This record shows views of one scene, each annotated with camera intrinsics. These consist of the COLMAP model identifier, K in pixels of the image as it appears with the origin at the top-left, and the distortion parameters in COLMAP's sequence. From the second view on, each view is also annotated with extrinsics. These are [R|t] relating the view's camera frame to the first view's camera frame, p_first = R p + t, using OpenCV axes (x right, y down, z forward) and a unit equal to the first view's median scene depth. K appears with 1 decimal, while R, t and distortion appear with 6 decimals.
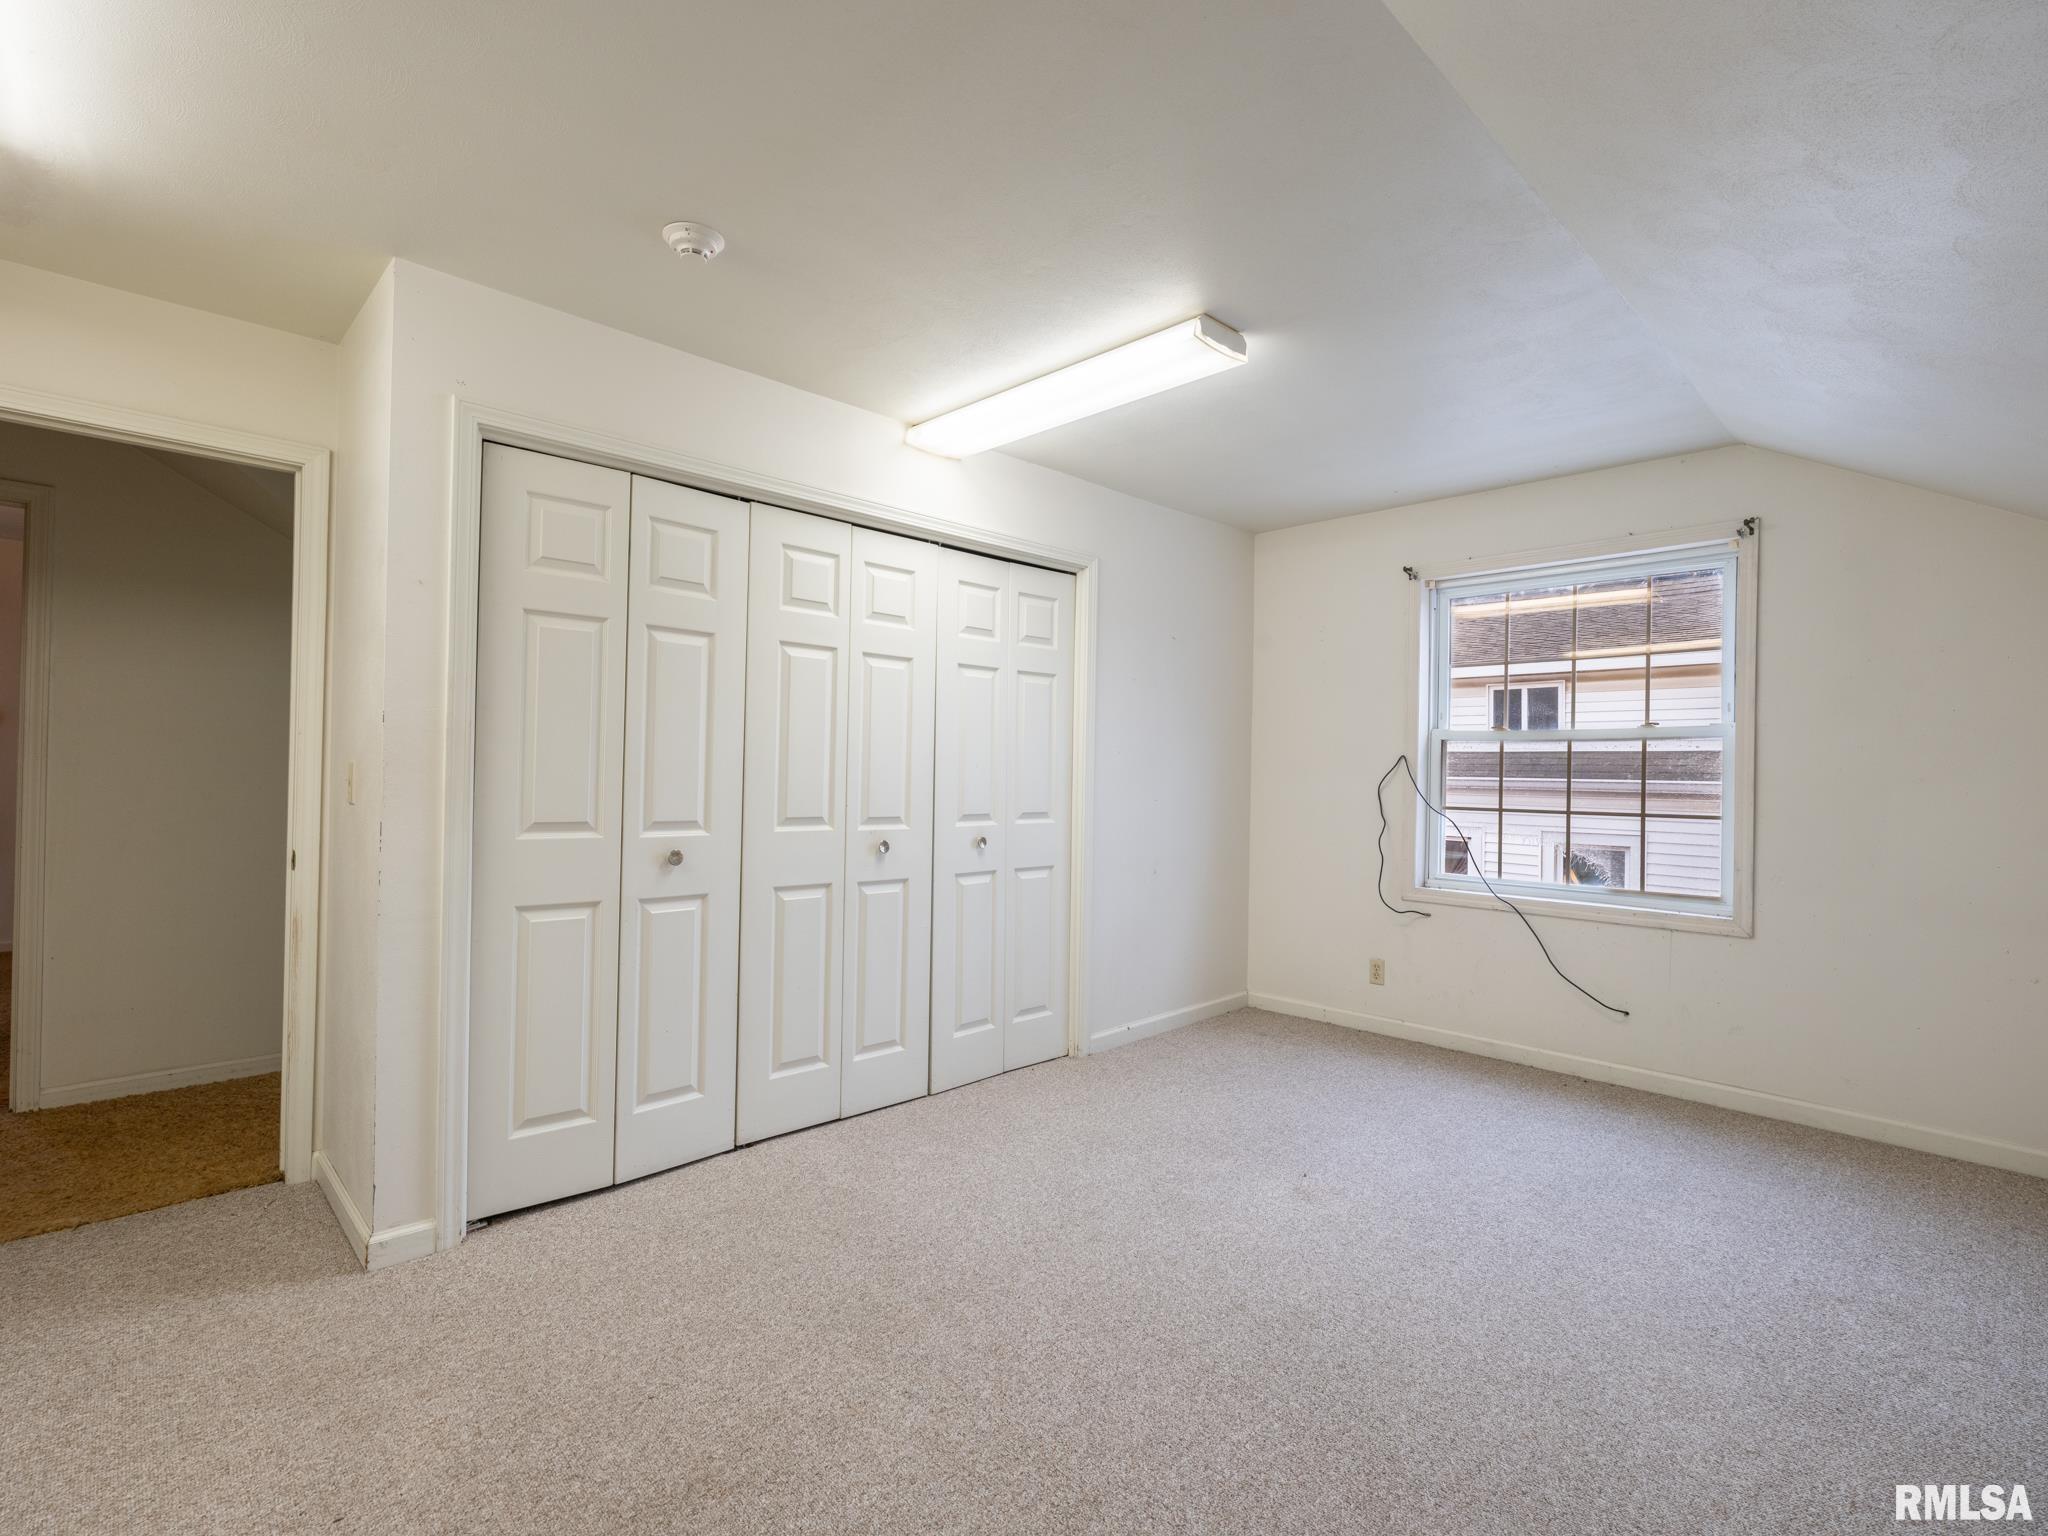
lens RADIAL K [[960.1, 0, 1029.7], [0, 960.1, 766.5], [0, 0, 1]] dist [-0.003475, 0.000229]
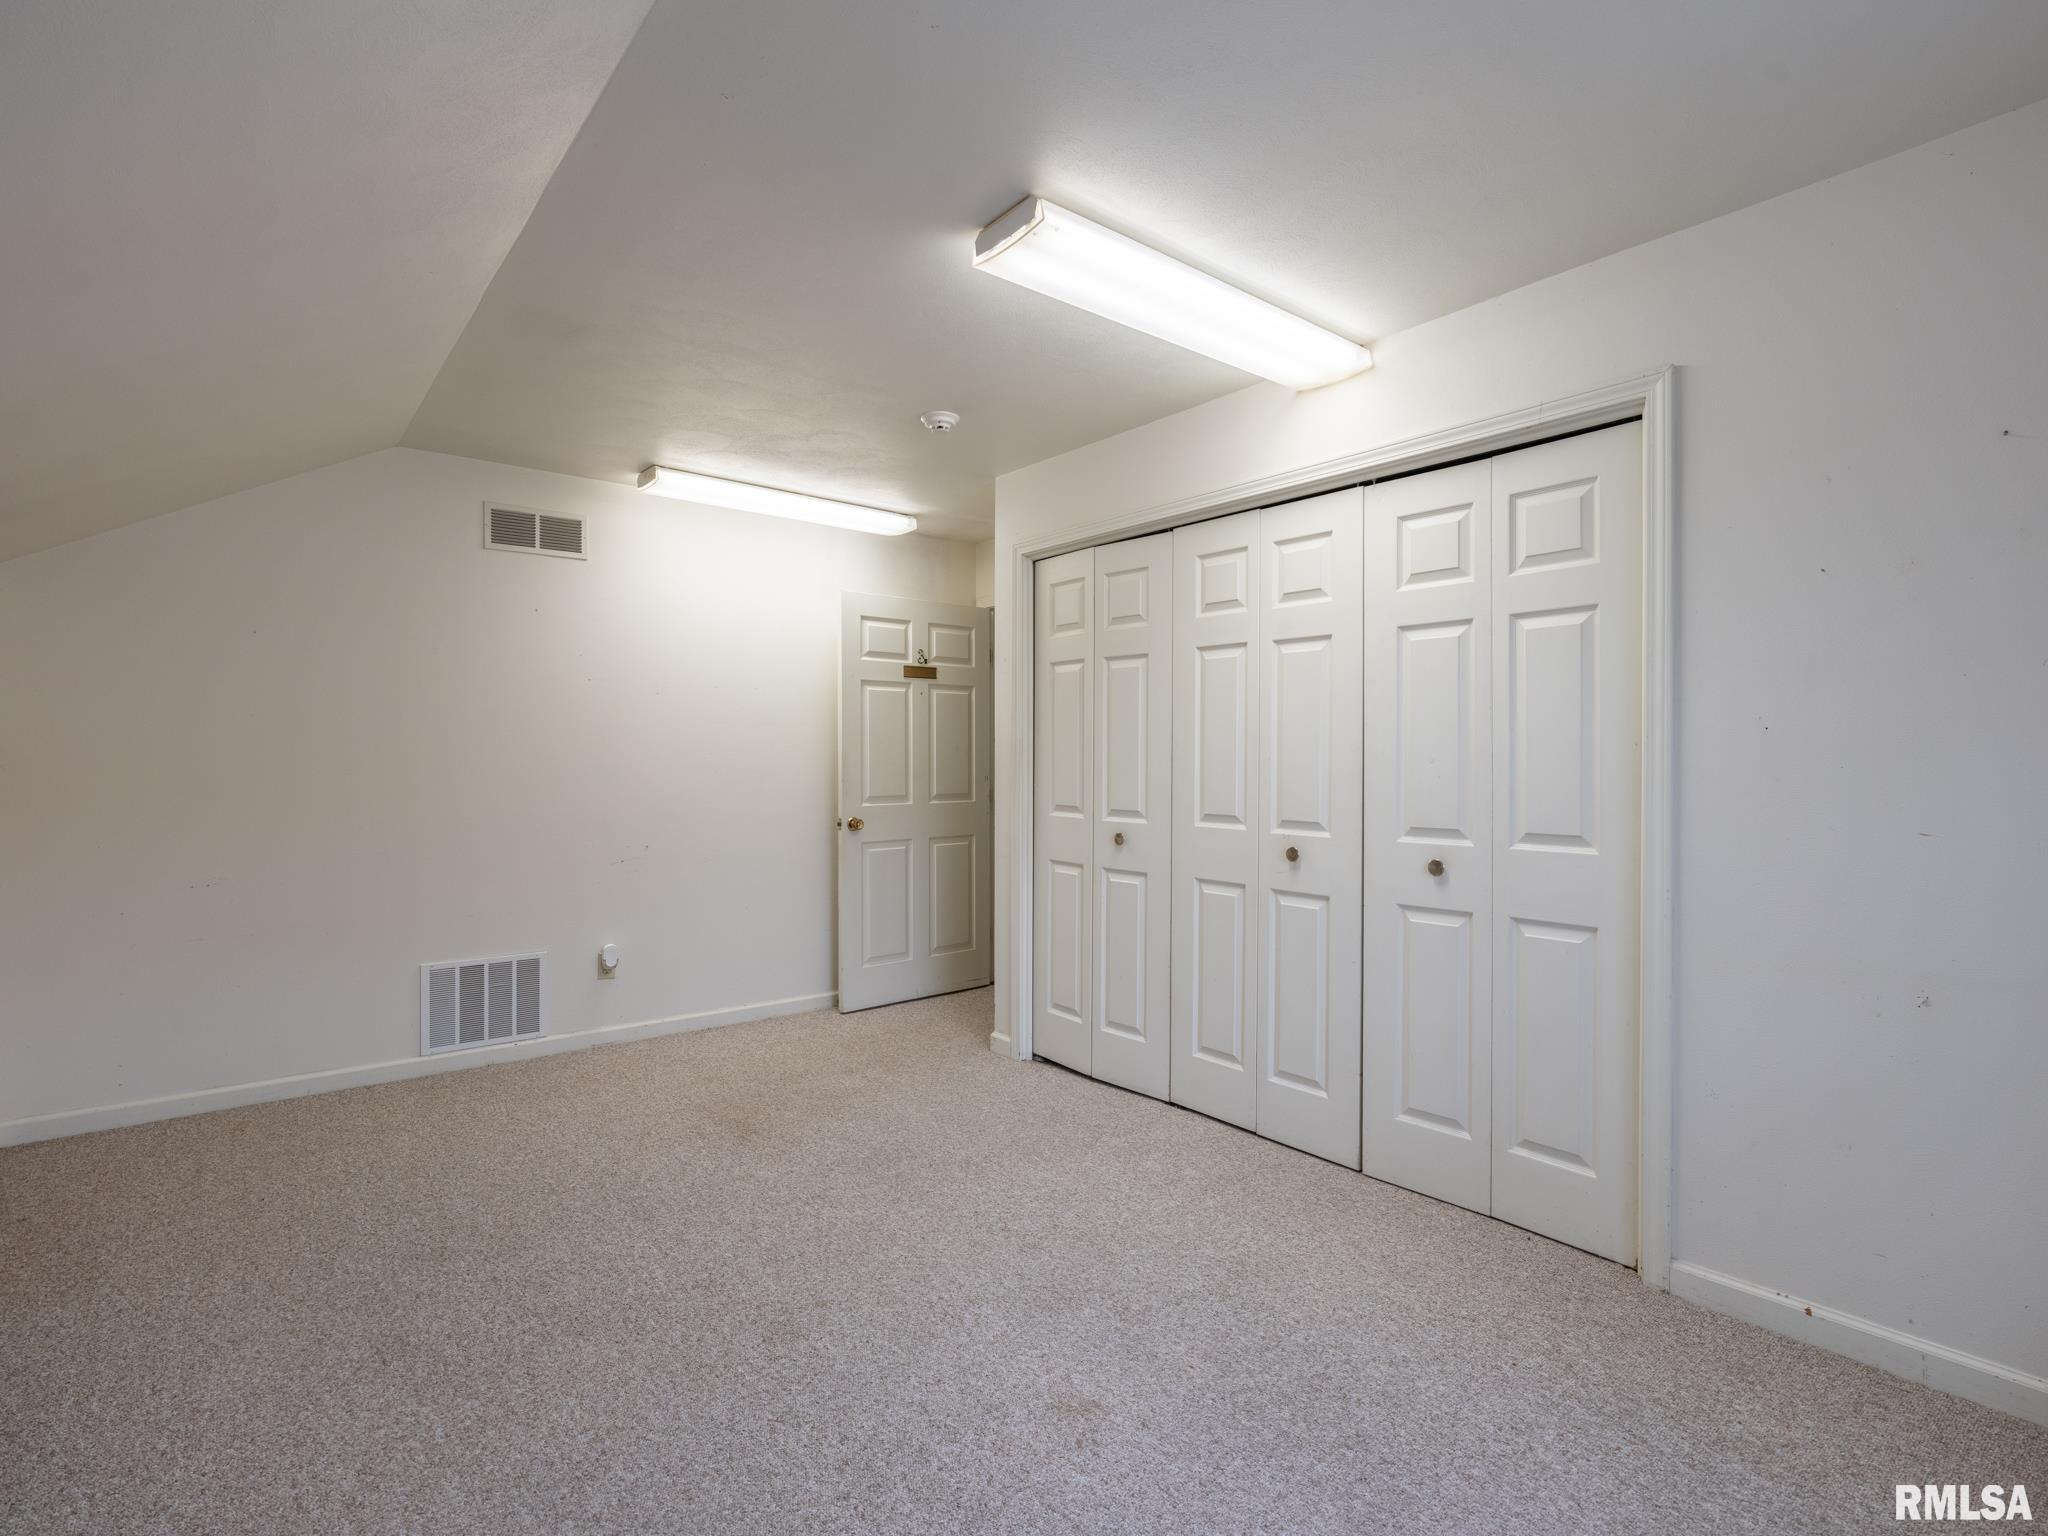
lens RADIAL K [[996.5, 0, 1024.0], [0, 996.5, 768.0], [0, 0, 1]] dist [-0.002917, 0.000088]
pose [[-0.086979, -0.009134, -0.996168, 0.849544], [0.001960, 0.999954, -0.009340, 0.012698], [0.996208, -0.002765, -0.086957, 0.894653]]
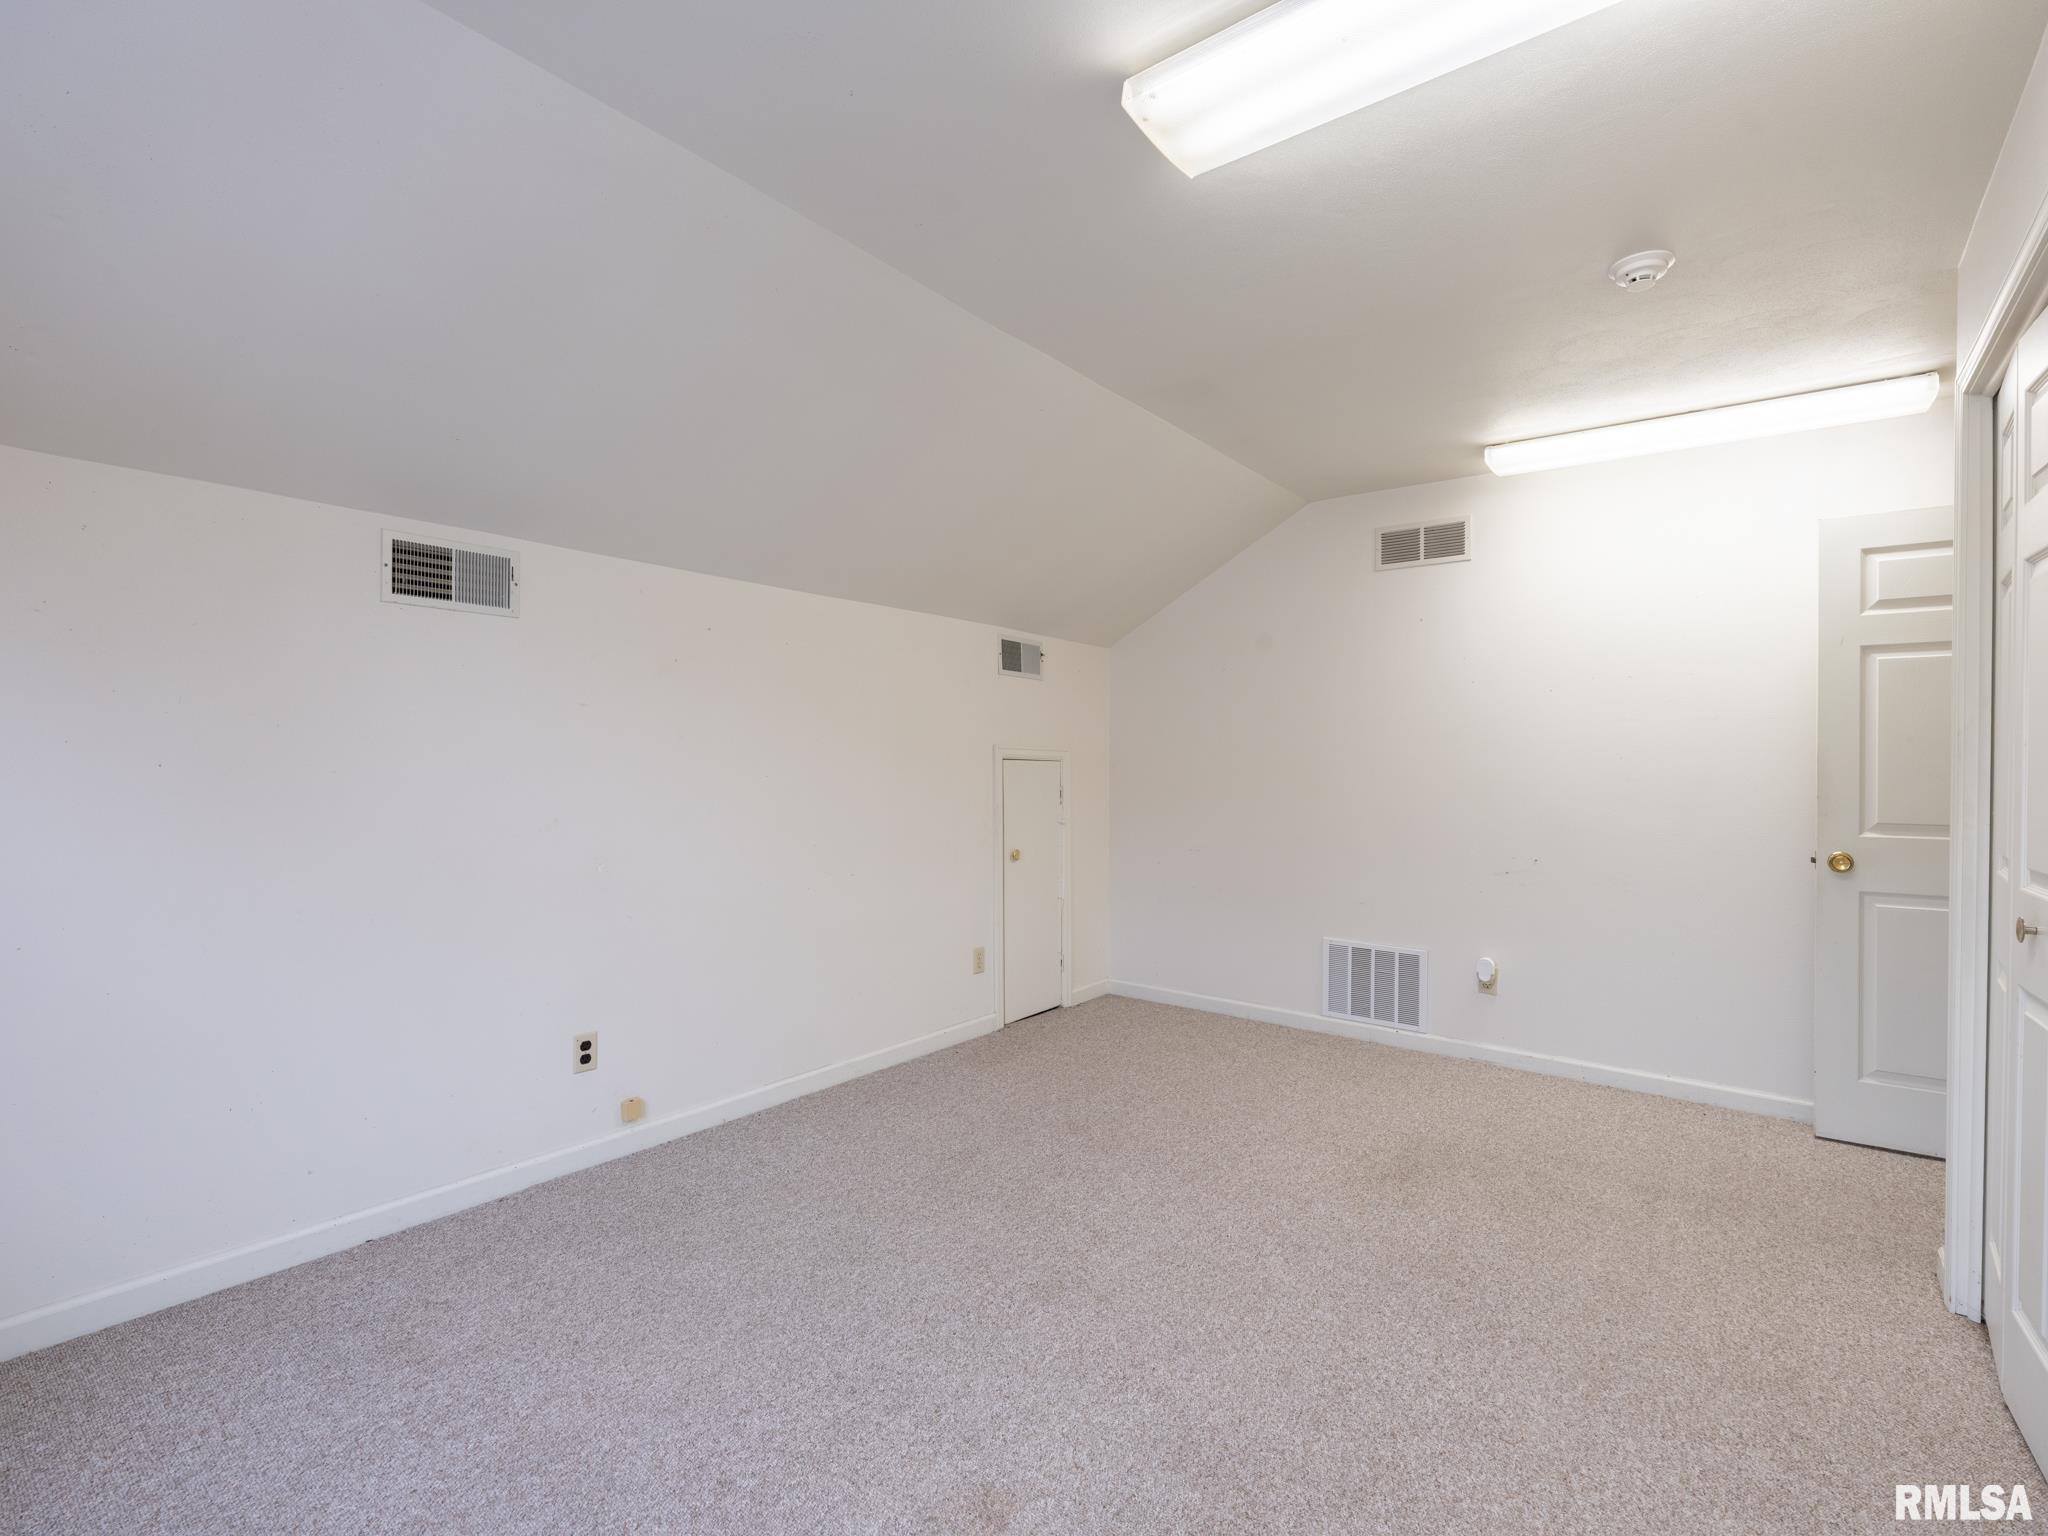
lens RADIAL K [[960.1, 0, 1029.7], [0, 960.1, 766.5], [0, 0, 1]] dist [-0.003475, 0.000229]
pose [[-0.989147, -0.023370, -0.145060, 0.311800], [-0.023490, 0.999724, -0.000886, 0.005665], [0.145040, 0.002531, -0.989423, 1.365031]]
